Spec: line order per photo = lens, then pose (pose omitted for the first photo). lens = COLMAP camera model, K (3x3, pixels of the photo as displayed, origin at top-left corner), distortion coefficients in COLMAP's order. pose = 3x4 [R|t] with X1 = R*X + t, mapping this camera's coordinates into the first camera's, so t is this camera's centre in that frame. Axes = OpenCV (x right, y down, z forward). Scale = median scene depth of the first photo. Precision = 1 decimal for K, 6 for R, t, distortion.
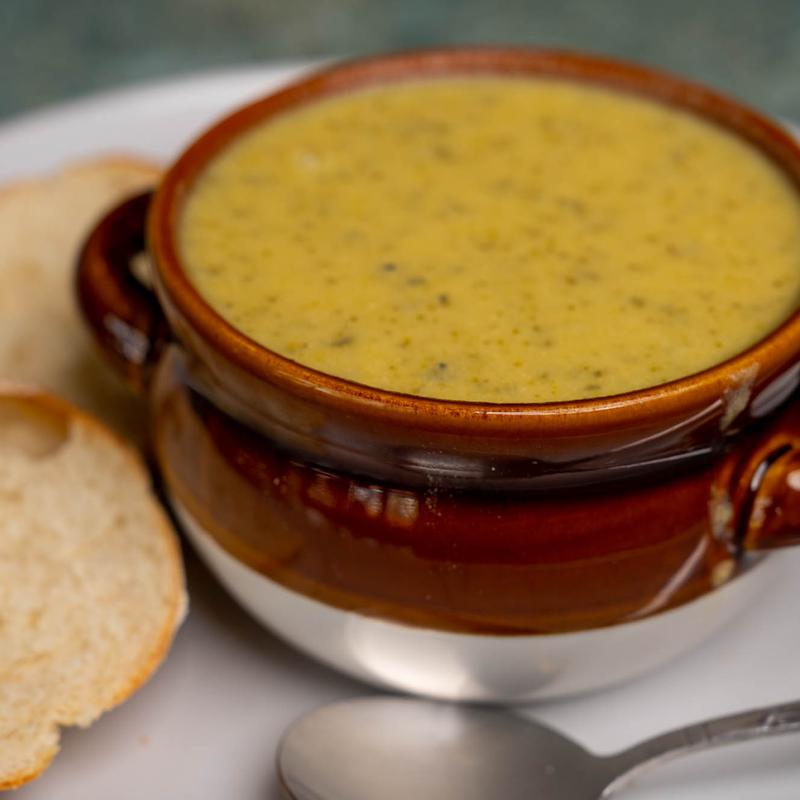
lens RADIAL K [[2164.3, 0, 397.8], [0, 2164.3, 403.8], [0, 0, 1]] dist [0.292765, 0.000000]
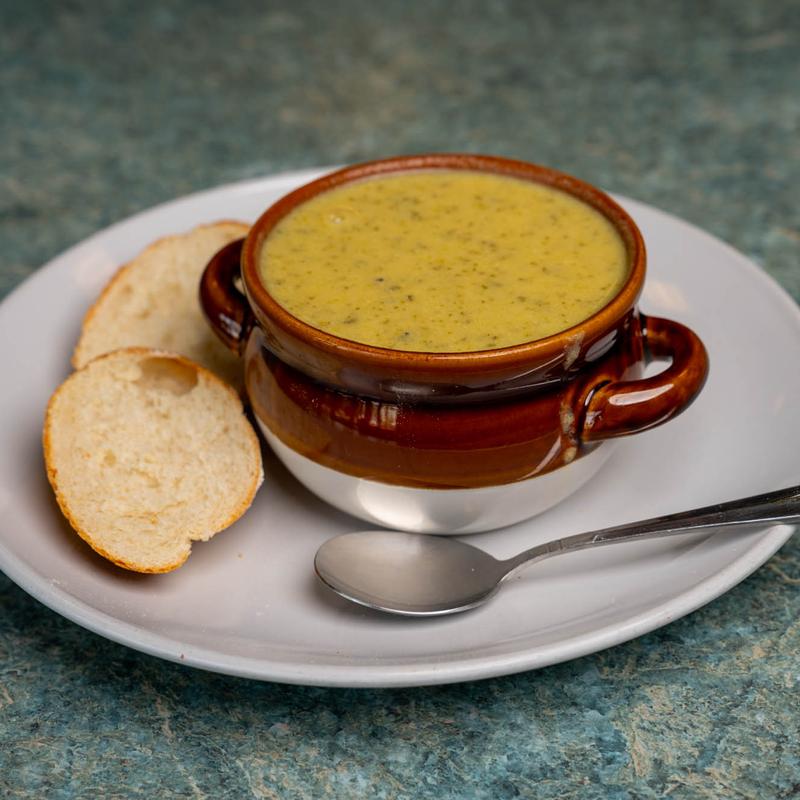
lens RADIAL K [[1714.4, 0, 401.1], [0, 1714.4, 397.7], [0, 0, 1]] dist [0.111909, 0.000000]
pose [[0.999237, -0.002283, -0.038986, 0.065991], [0.001440, 0.999765, -0.021618, 0.060289], [0.039026, 0.021545, 0.999006, -0.362376]]
